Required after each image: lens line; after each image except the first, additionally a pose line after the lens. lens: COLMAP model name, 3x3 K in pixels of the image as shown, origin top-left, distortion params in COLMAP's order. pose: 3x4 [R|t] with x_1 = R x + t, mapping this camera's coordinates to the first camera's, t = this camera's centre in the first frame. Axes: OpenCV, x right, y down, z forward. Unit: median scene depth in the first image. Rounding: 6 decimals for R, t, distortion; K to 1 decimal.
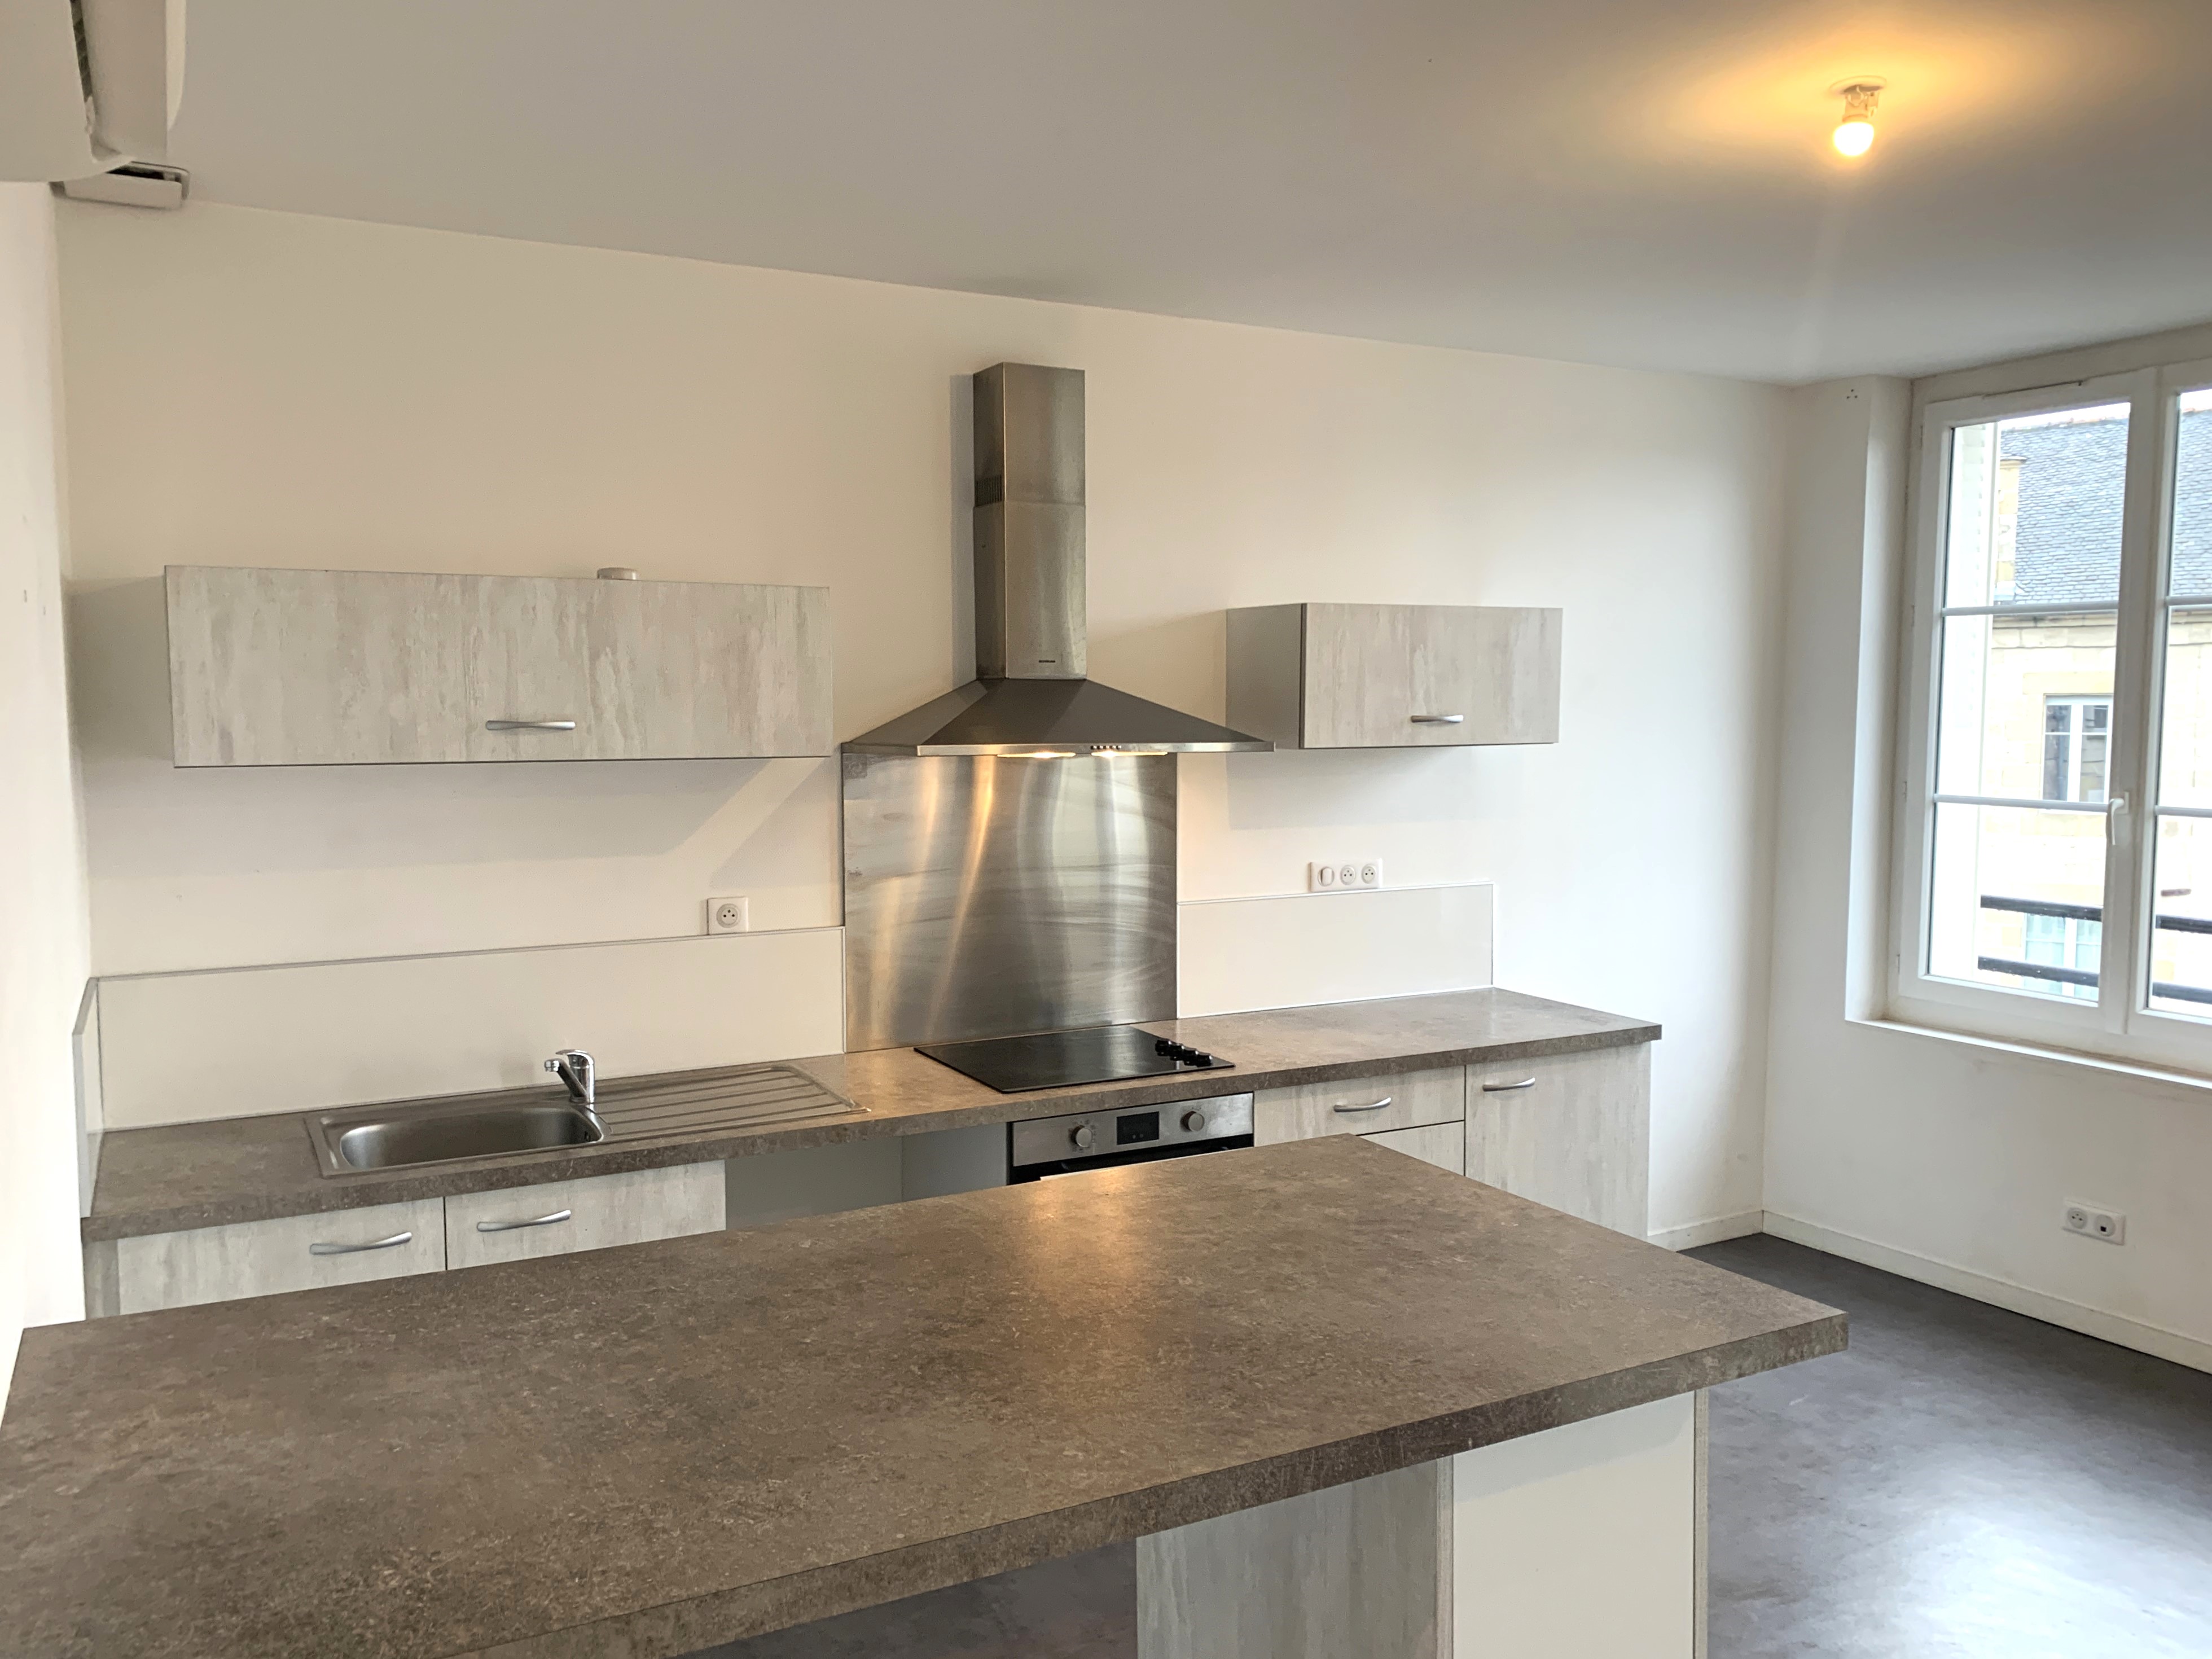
lens RADIAL K [[1726.3, 0, 1106.0], [0, 1726.3, 829.5], [0, 0, 1]] dist [0.061220, -0.110071]
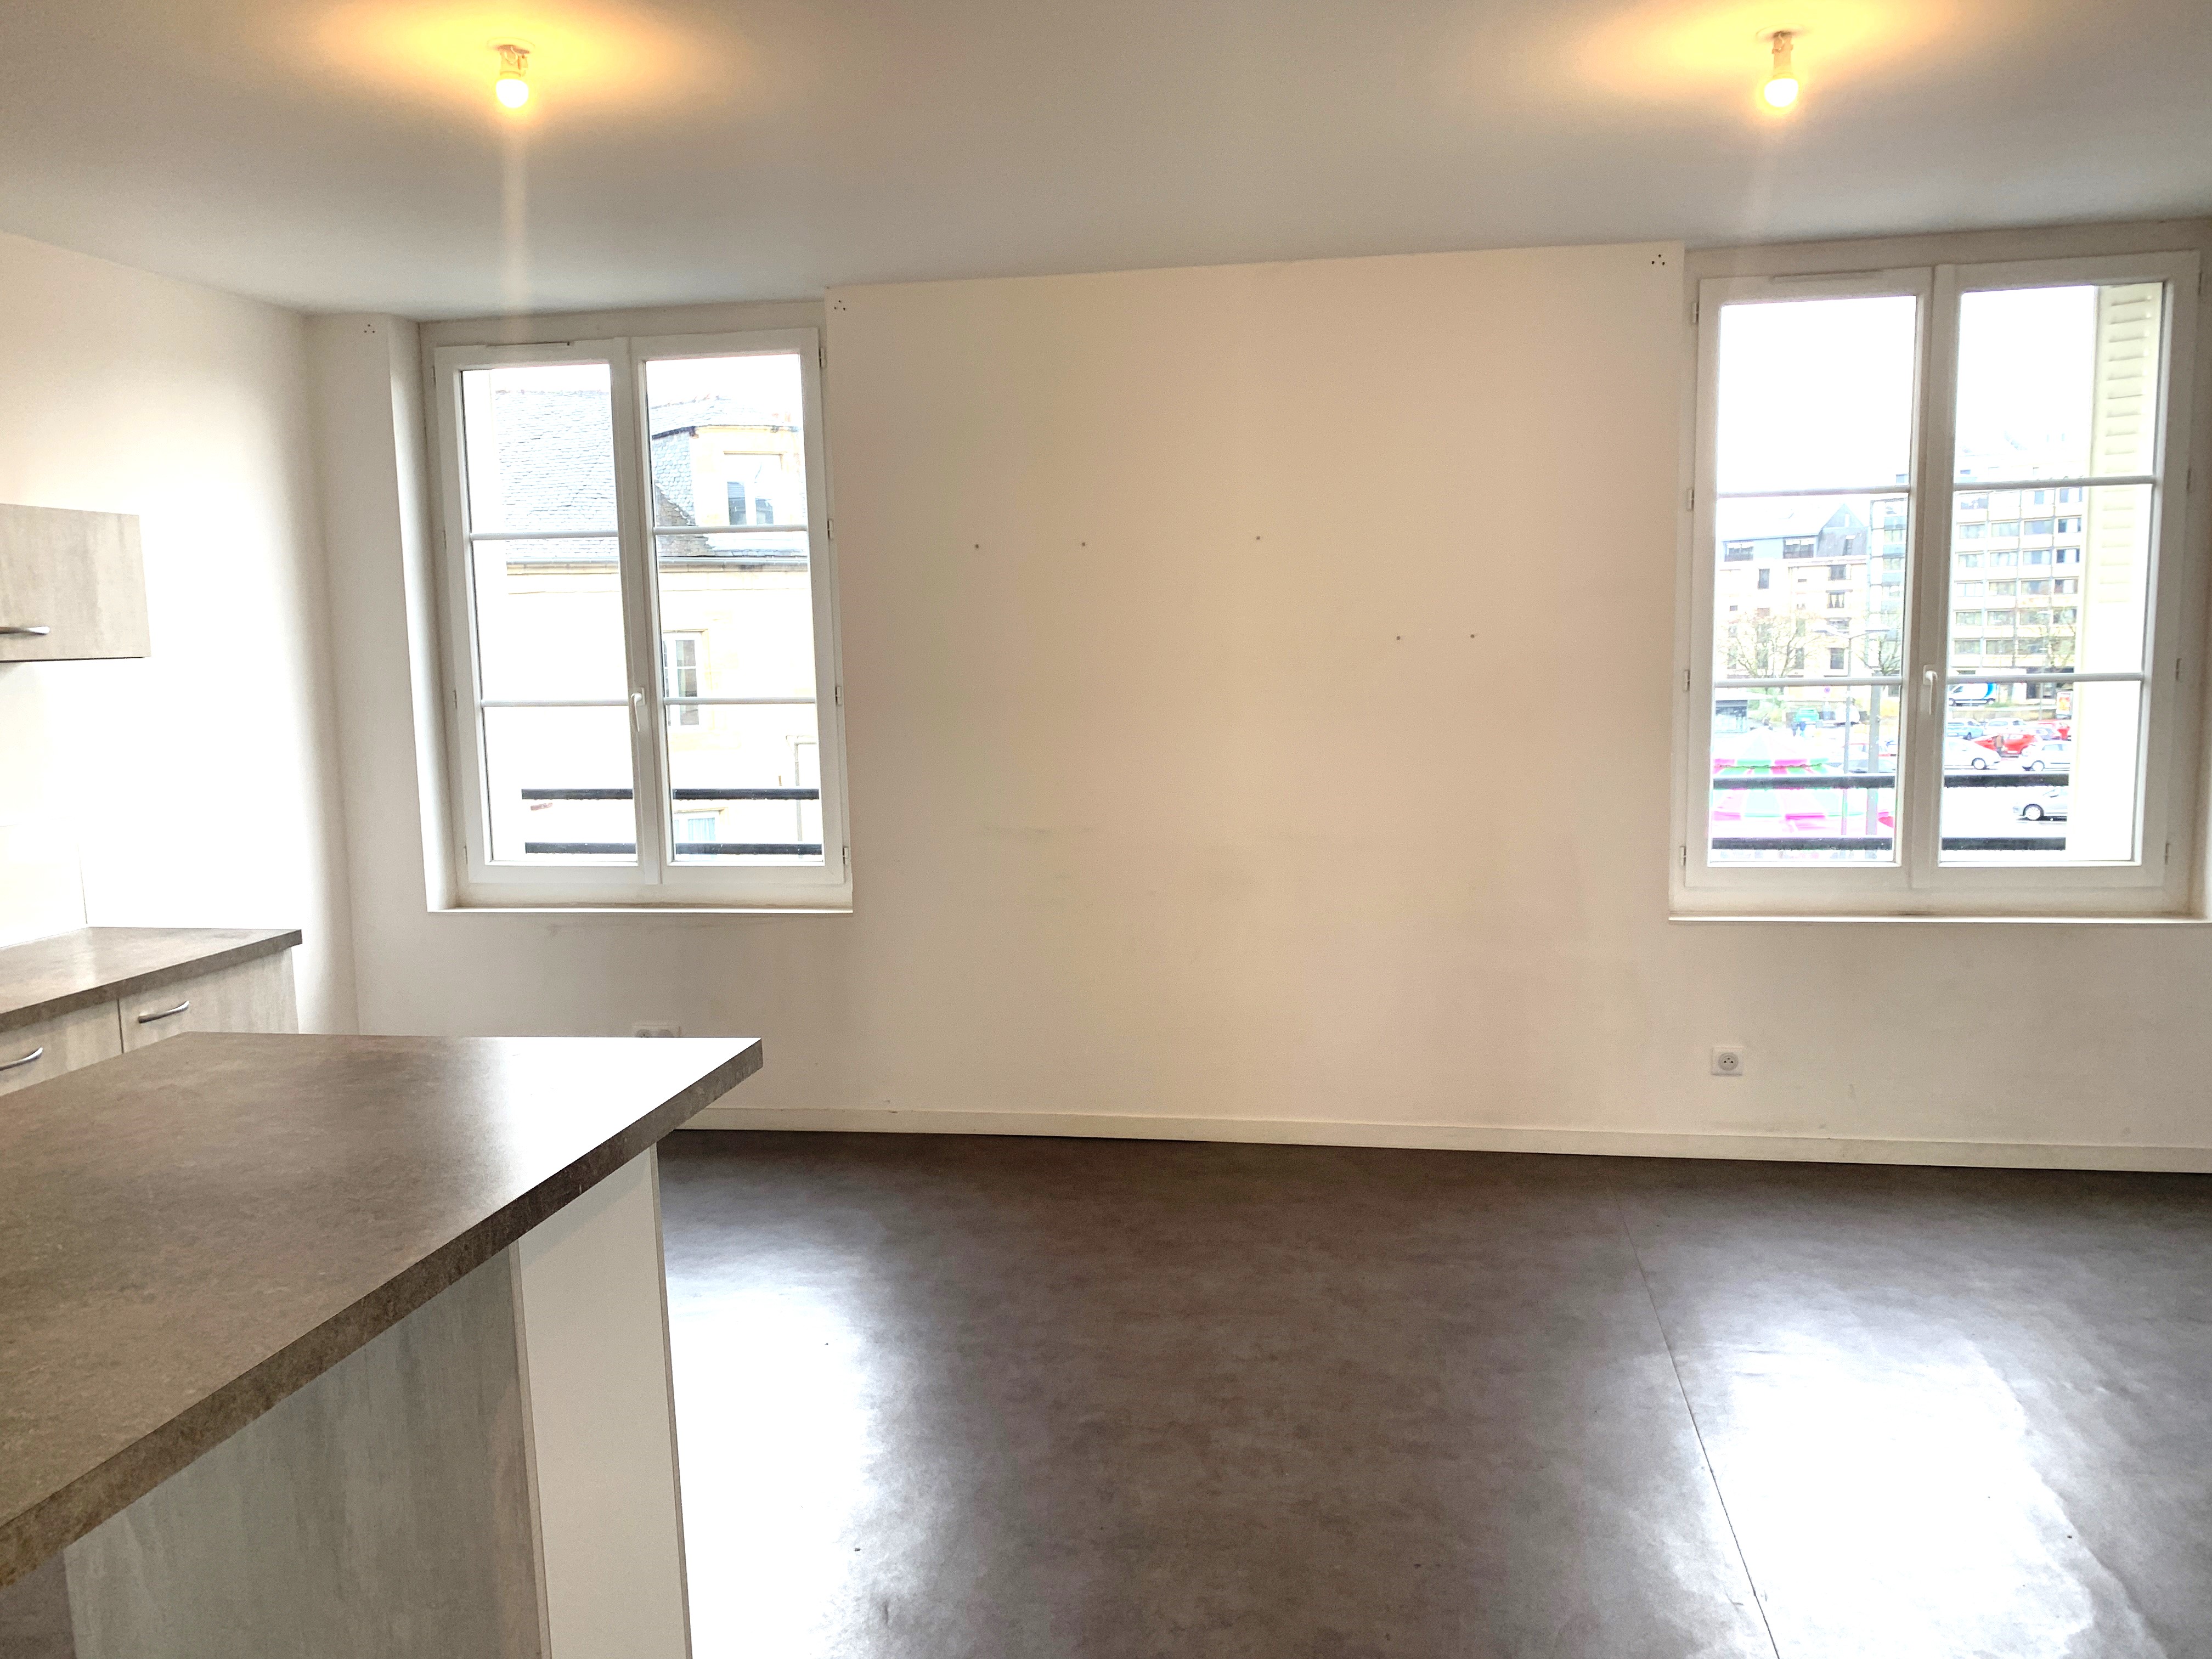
lens RADIAL K [[1689.9, 0, 1106.0], [0, 1689.9, 829.5], [0, 0, 1]] dist [0.027517, -0.006922]
pose [[0.612876, -0.105199, 0.783145, -0.166739], [0.085047, 0.994123, 0.066983, 0.027195], [-0.785589, 0.025552, 0.618220, 0.009466]]
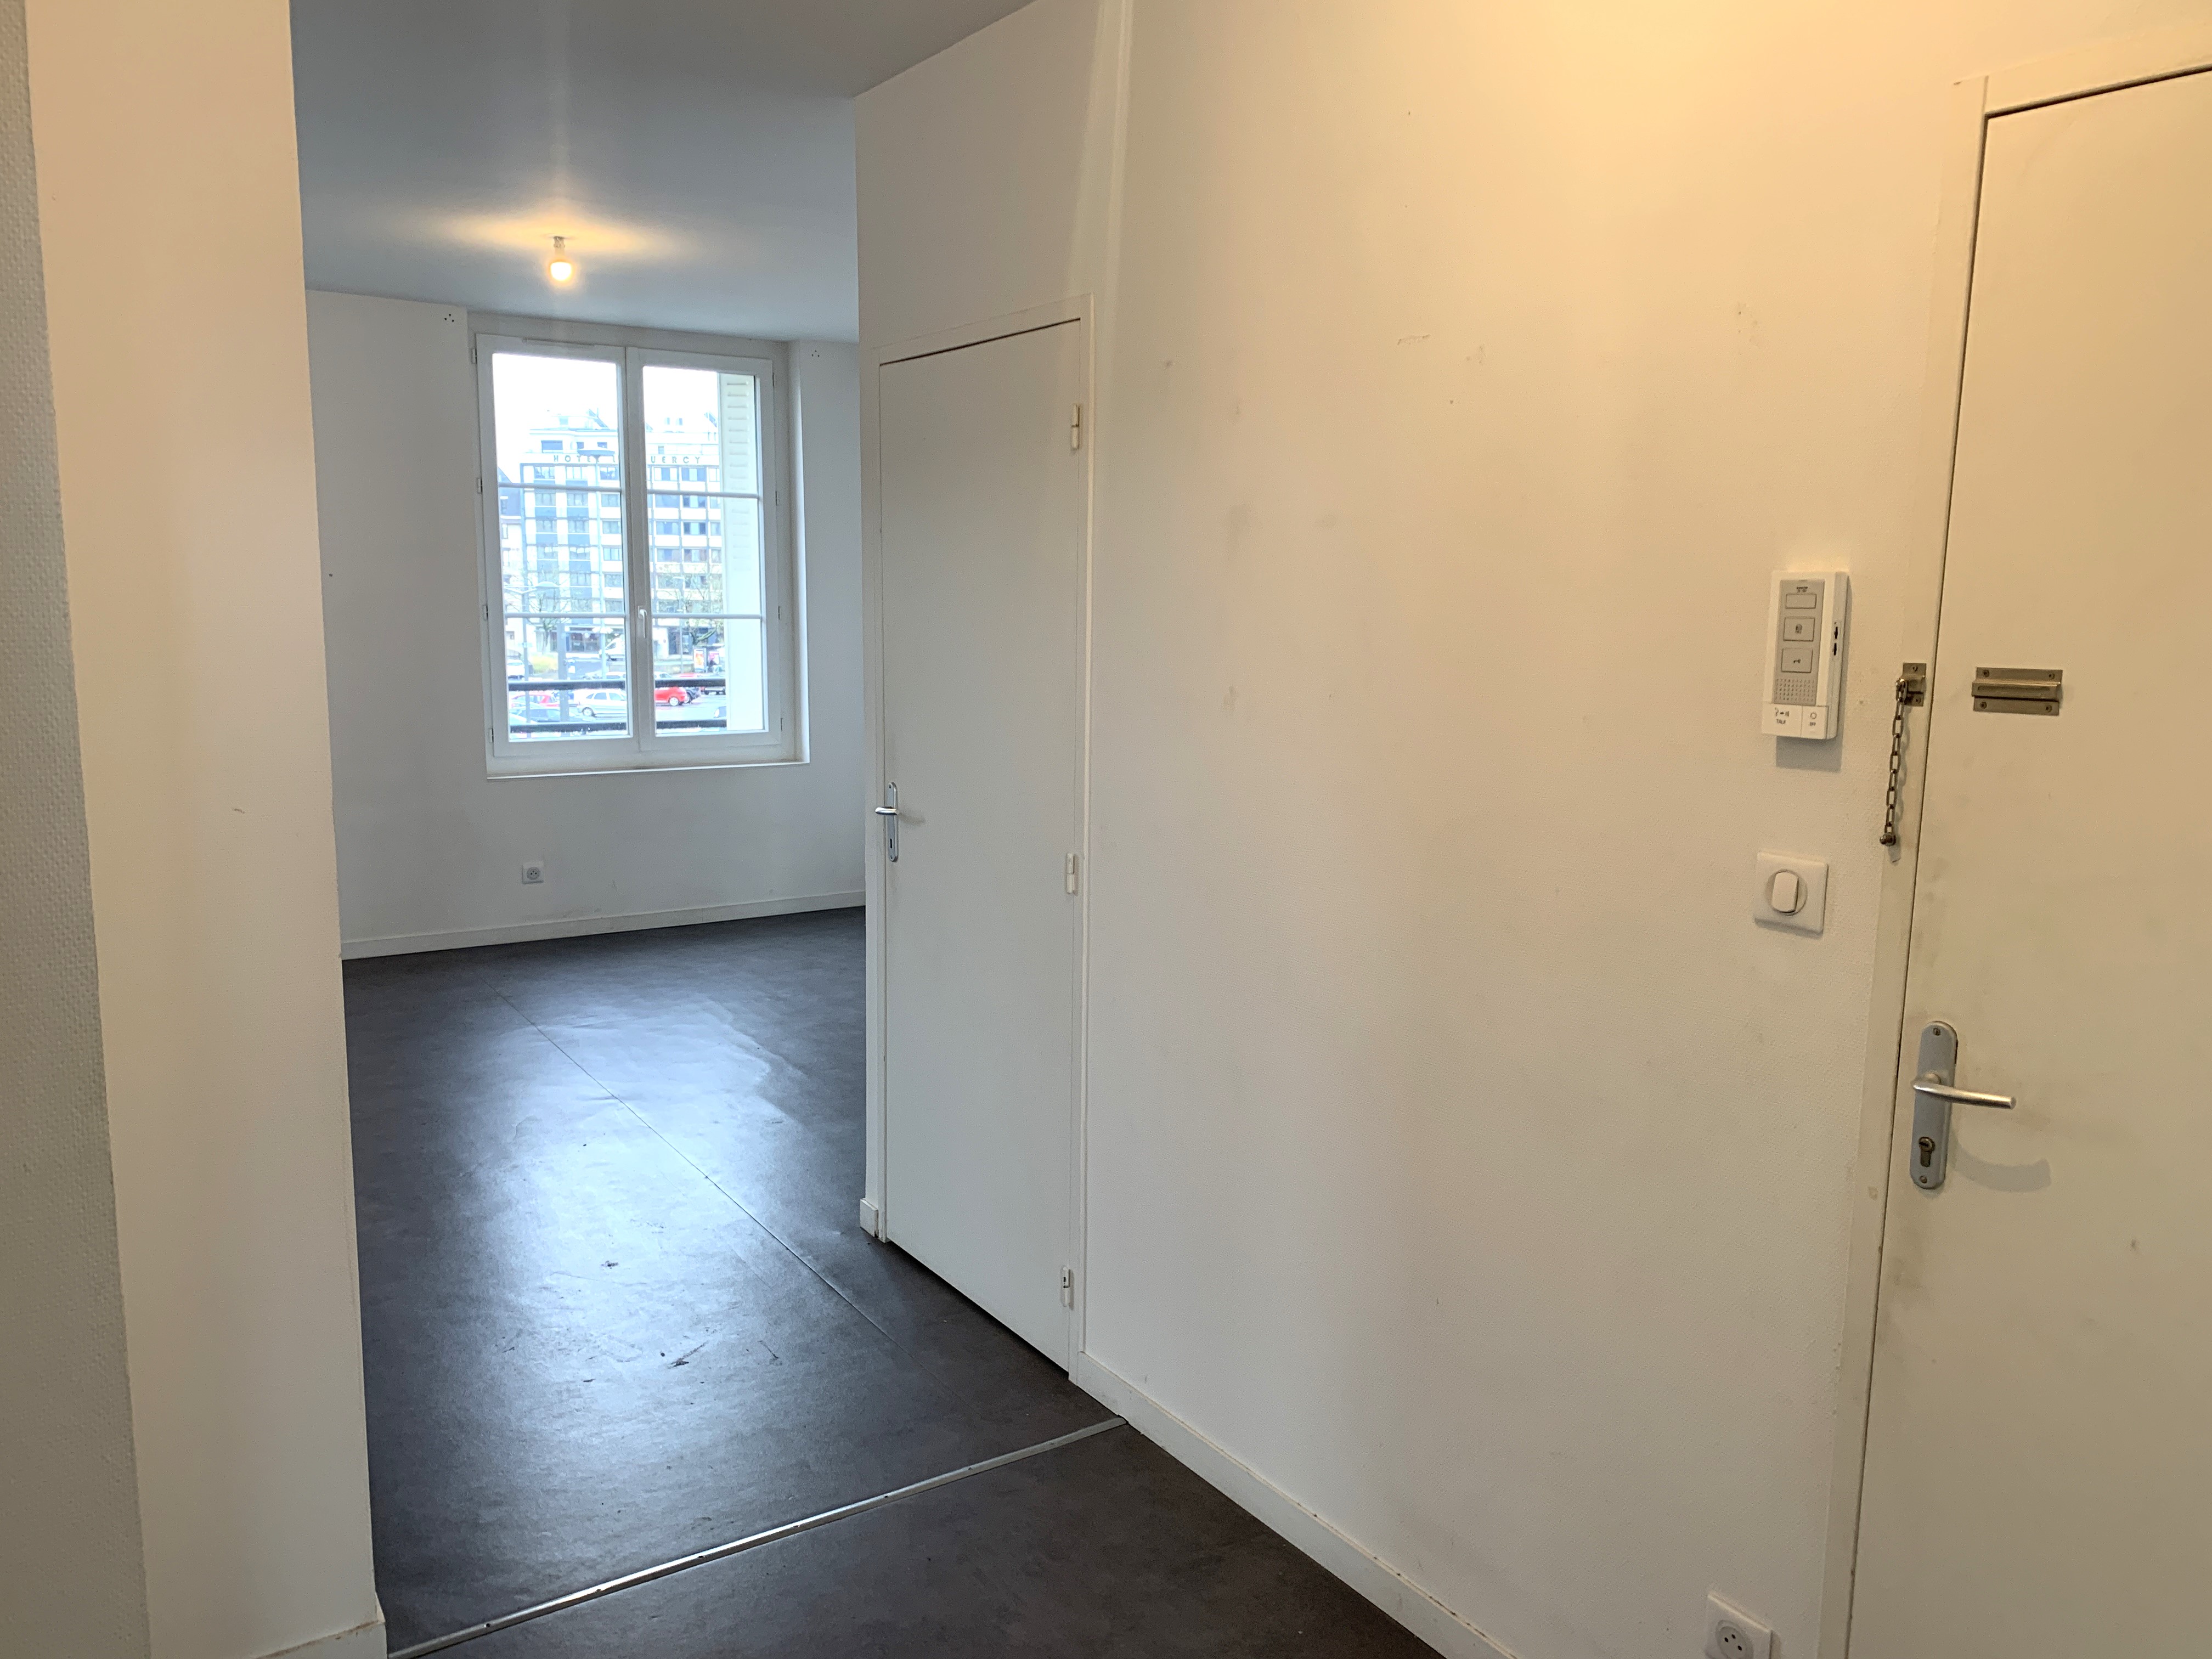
lens RADIAL K [[1643.7, 0, 1112.2], [0, 1643.7, 847.6], [0, 0, 1]] dist [0.128556, -0.214524]
pose [[-0.093154, -0.159164, 0.982847, -0.397872], [0.067692, 0.983843, 0.165741, 0.030725], [-0.993348, 0.081971, -0.080875, -0.015060]]
